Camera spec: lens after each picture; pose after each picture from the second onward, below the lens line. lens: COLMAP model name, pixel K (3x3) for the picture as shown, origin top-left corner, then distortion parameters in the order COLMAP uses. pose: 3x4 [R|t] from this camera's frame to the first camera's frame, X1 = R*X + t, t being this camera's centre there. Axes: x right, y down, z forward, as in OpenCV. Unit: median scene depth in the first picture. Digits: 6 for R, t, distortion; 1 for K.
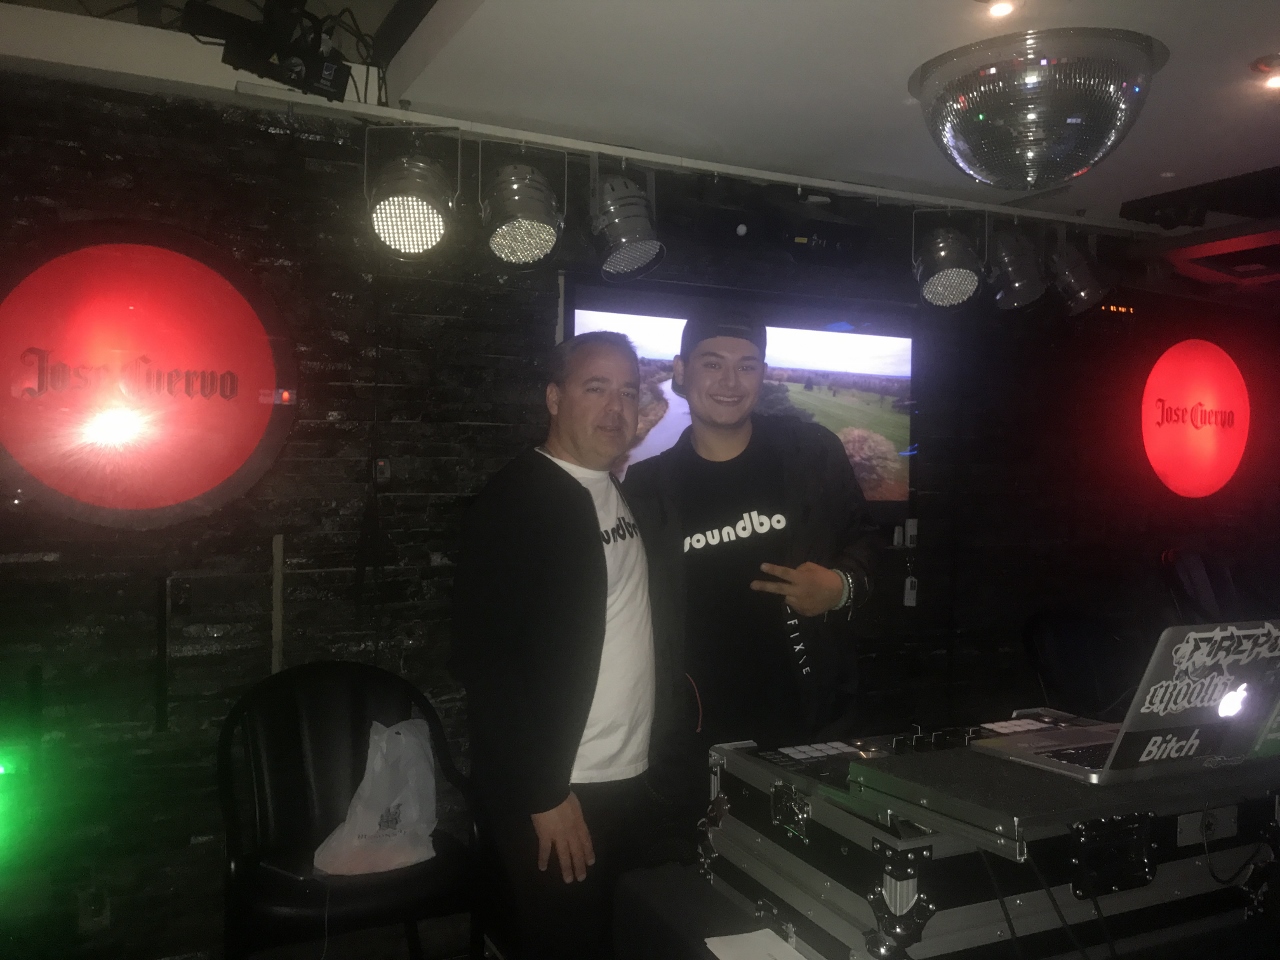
lens RADIAL K [[1041.2, 0, 640.0], [0, 1041.2, 480.0], [0, 0, 1]] dist [0.004374, -0.002824]
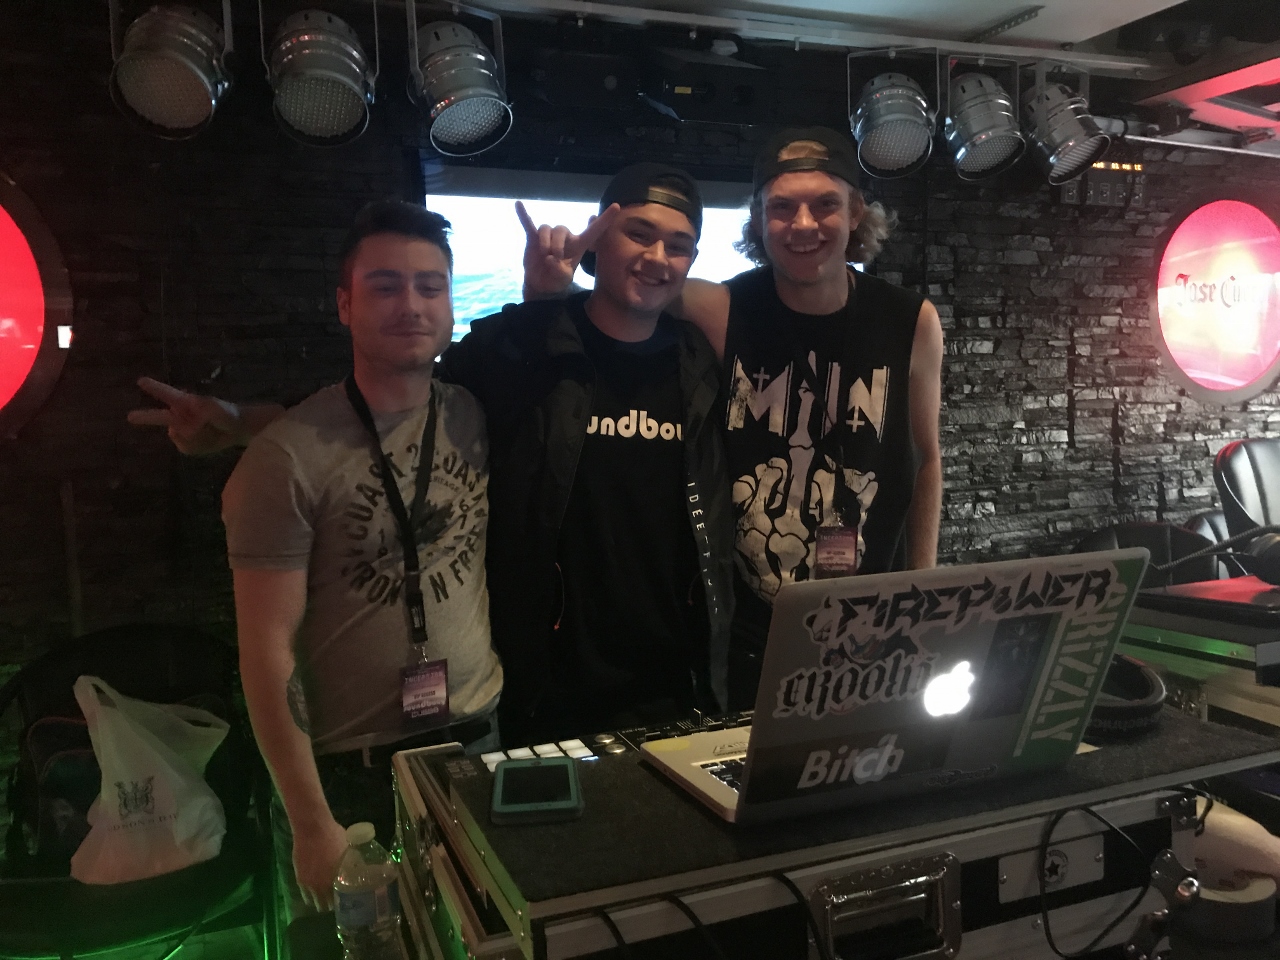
lens RADIAL K [[1042.6, 0, 641.5], [0, 1042.6, 424.1], [0, 0, 1]] dist [-0.000782, -0.002601]
pose [[0.997753, -0.035409, -0.056872, 0.425632], [0.037580, 0.998587, 0.037571, 0.022215], [0.055461, -0.039623, 0.997674, 0.371355]]
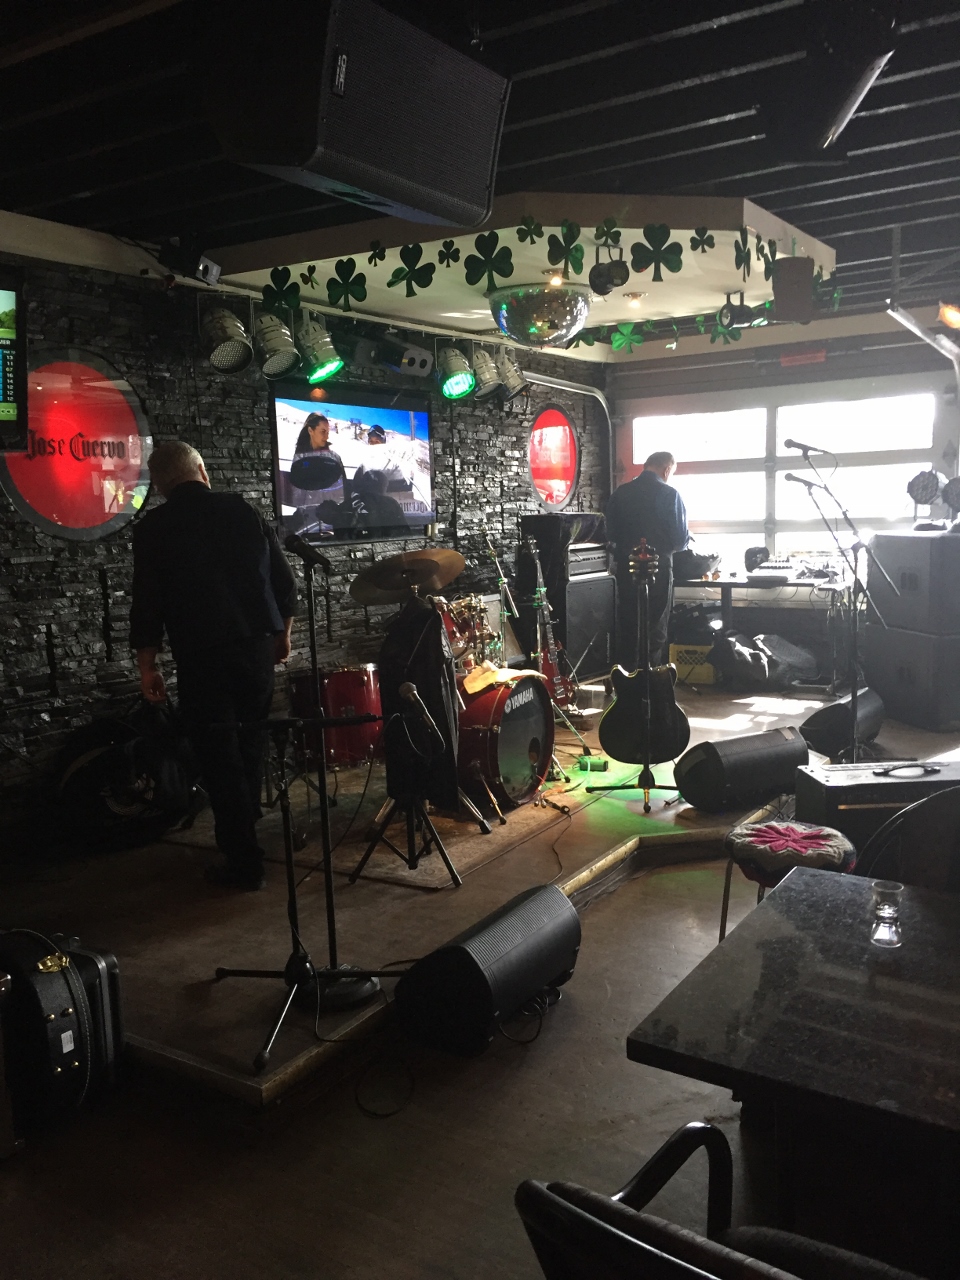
lens RADIAL K [[1086.9, 0, 480.0], [0, 1086.9, 640.0], [0, 0, 1]] dist [0.005486, 0.001770]
pose [[0.842459, -0.110456, 0.527316, -2.320025], [0.056364, 0.991457, 0.117630, 0.134333], [-0.535804, -0.069377, 0.841487, -2.108530]]
